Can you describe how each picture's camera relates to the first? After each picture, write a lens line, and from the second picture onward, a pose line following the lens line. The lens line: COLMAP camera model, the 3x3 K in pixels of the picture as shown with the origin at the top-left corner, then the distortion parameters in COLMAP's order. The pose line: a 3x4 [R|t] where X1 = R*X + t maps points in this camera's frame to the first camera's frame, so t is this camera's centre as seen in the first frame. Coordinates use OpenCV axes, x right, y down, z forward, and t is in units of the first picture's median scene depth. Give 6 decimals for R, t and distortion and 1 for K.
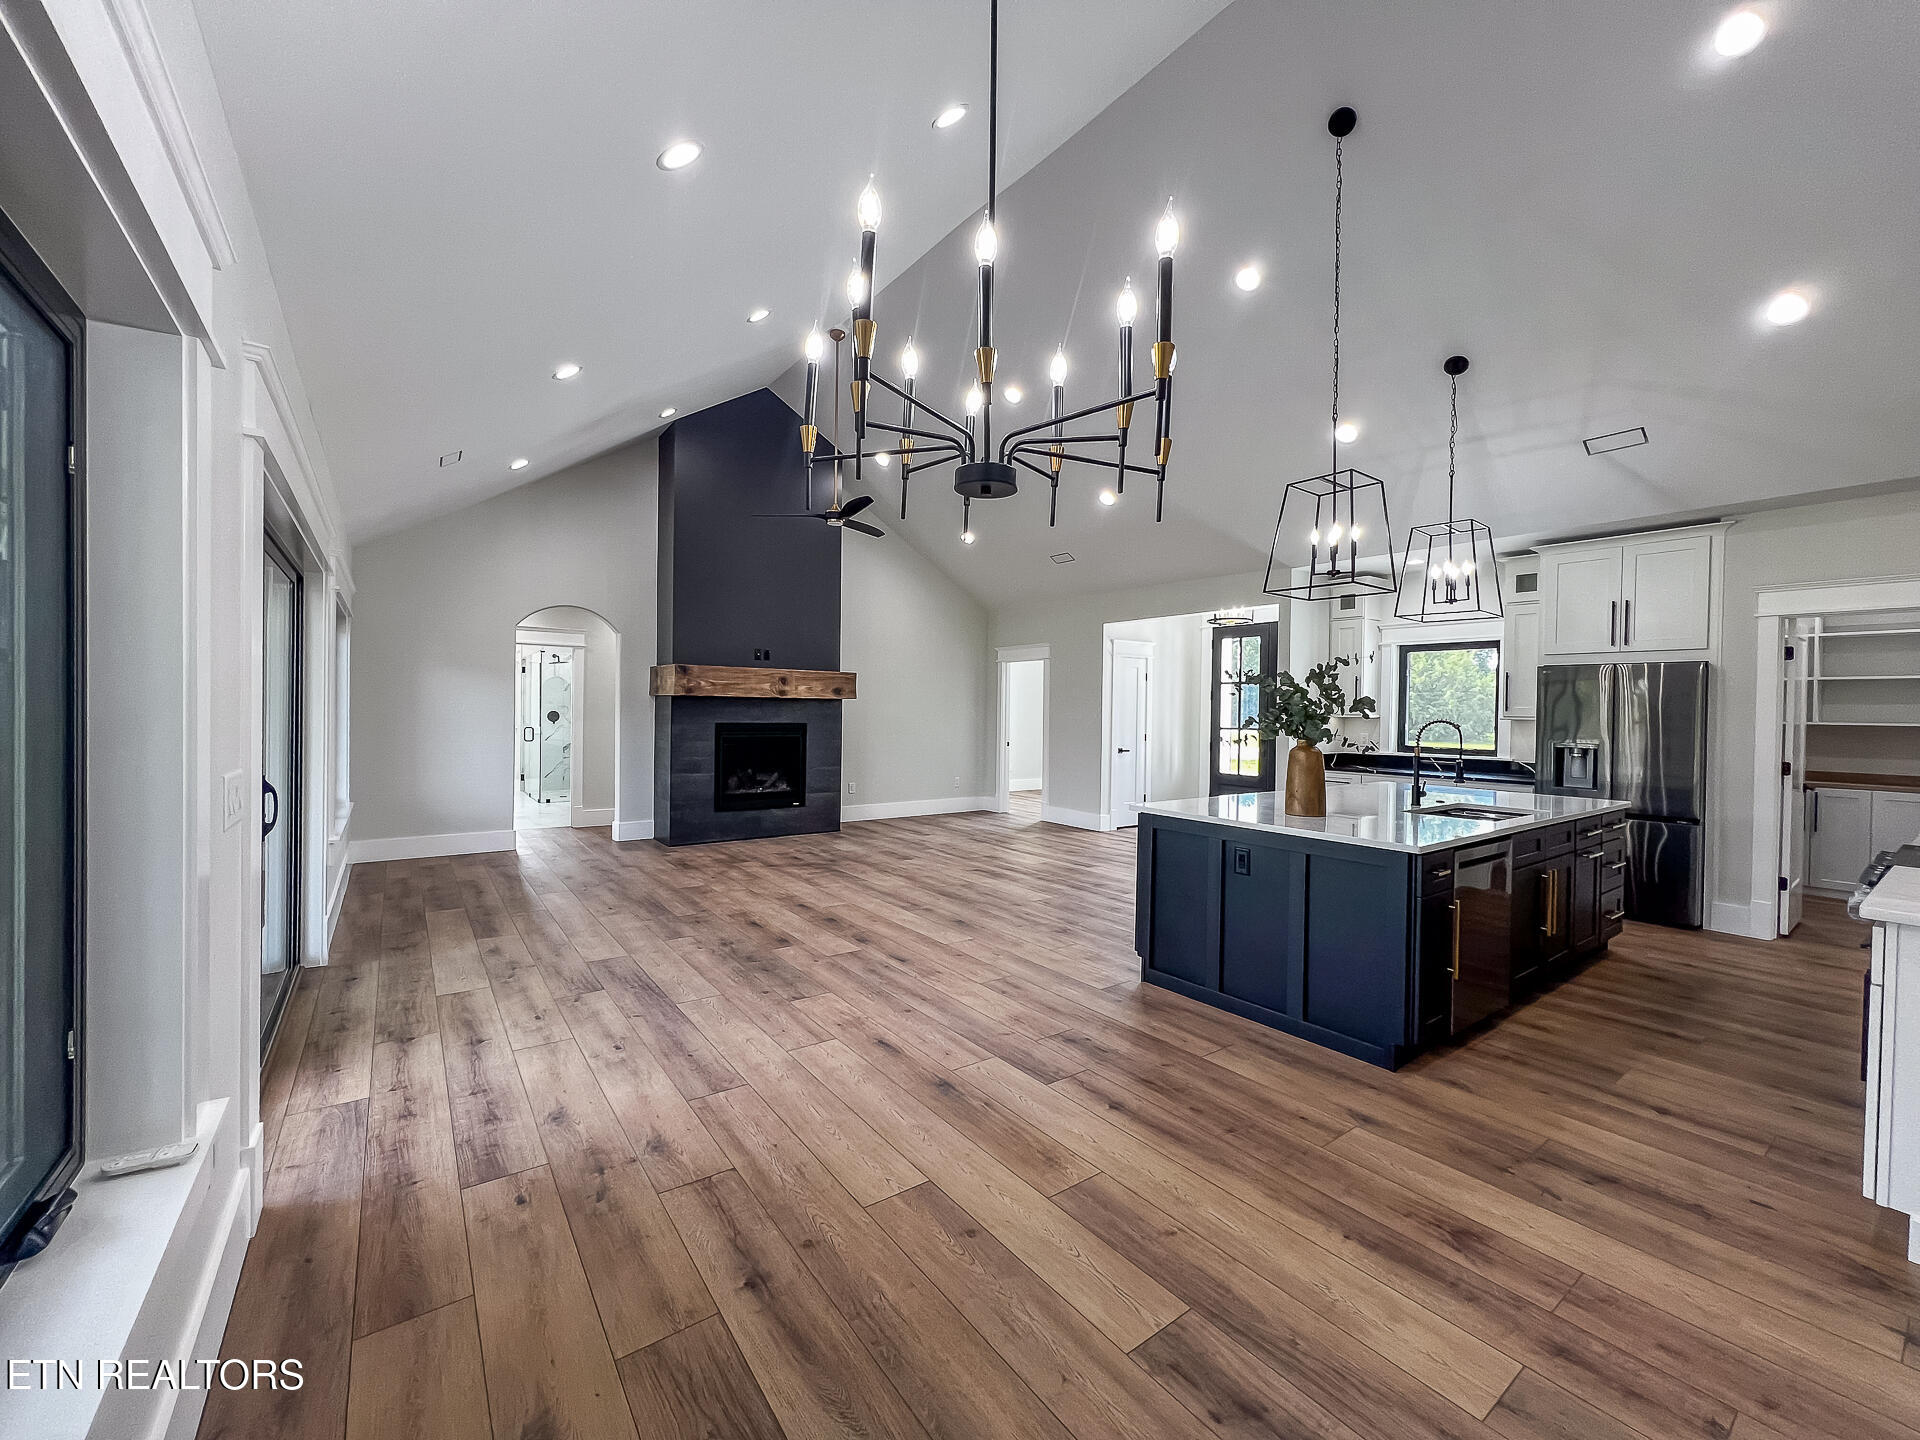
lens RADIAL K [[770.5, 0, 948.2], [0, 770.5, 737.7], [0, 0, 1]] dist [-0.004379, 0.001505]
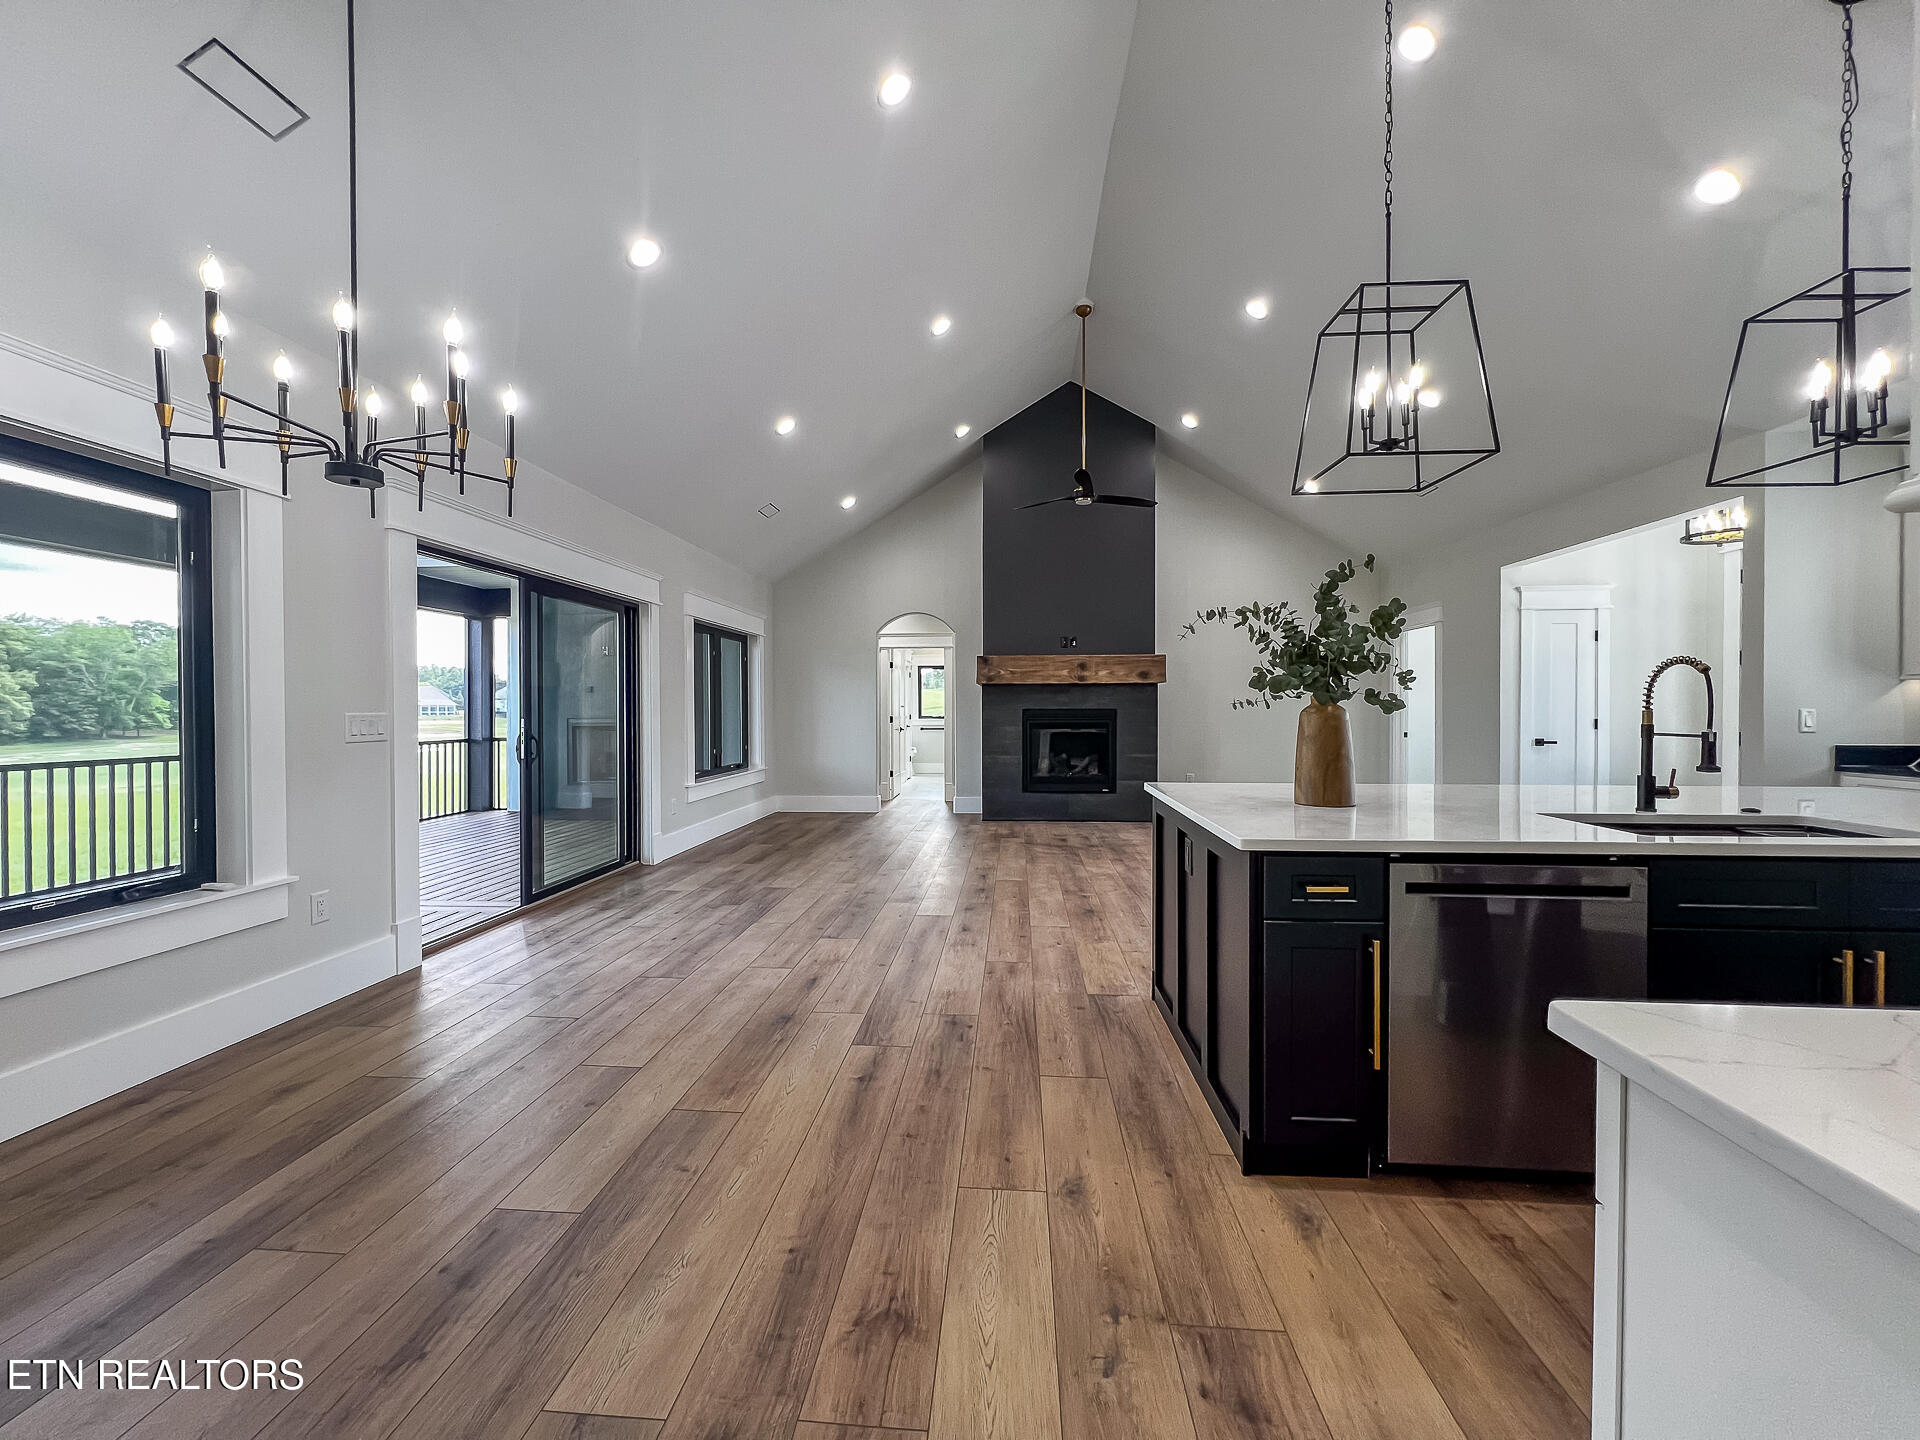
lens RADIAL K [[770.5, 0, 949.3], [0, 770.5, 704.1], [0, 0, 1]] dist [-0.004379, 0.001505]
pose [[0.756399, -0.020790, -0.653780, 0.685334], [-0.008806, 0.999081, -0.041959, 0.042981], [0.654051, 0.037495, 0.755521, 0.249757]]
